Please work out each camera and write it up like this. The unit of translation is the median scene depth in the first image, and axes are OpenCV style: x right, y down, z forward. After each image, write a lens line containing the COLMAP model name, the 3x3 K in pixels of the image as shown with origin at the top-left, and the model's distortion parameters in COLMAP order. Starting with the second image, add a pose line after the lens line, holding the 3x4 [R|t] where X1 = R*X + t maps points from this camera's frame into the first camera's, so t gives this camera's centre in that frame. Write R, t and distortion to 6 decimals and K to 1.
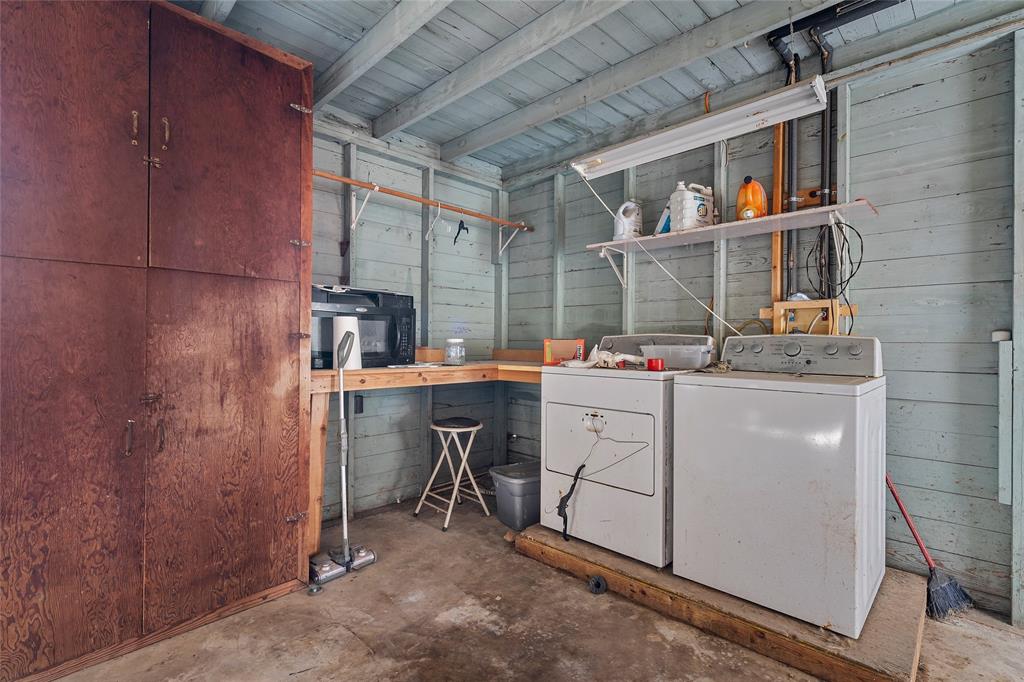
lens RADIAL K [[500.7, 0, 512.0], [0, 500.7, 341.0], [0, 0, 1]] dist [0.001776, 0.000300]
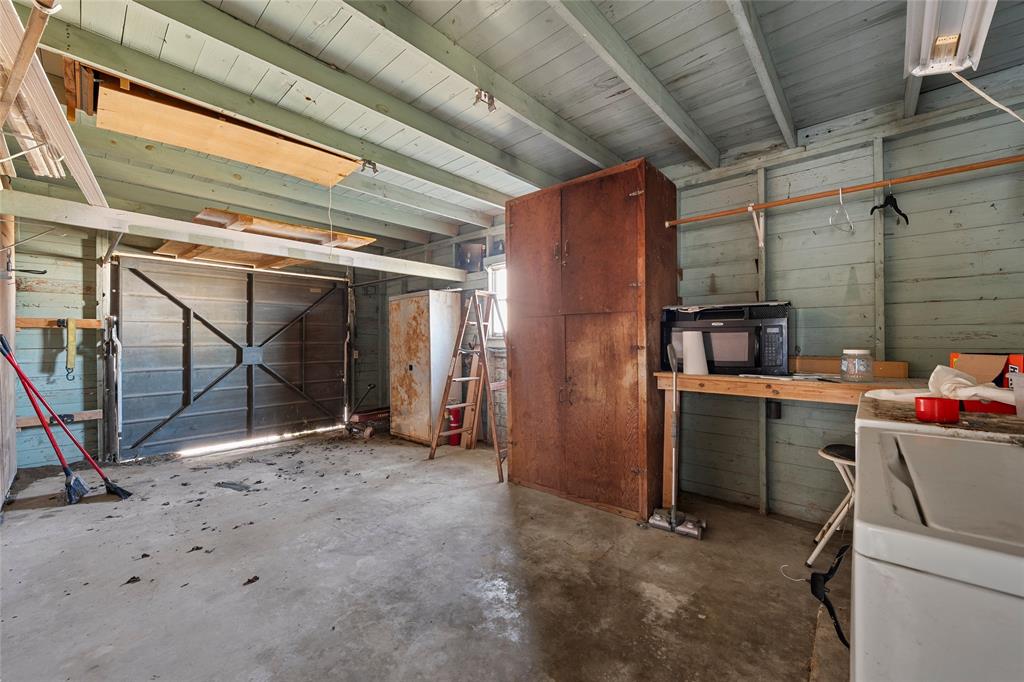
lens RADIAL K [[413.9, 0, 512.2], [0, 413.9, 337.7], [0, 0, 1]] dist [-0.002829, -0.000356]
pose [[0.004811, -0.011173, -0.999926, 0.822613], [0.005683, 0.999922, -0.011146, -0.028805], [0.999972, -0.005629, 0.004874, 0.653102]]
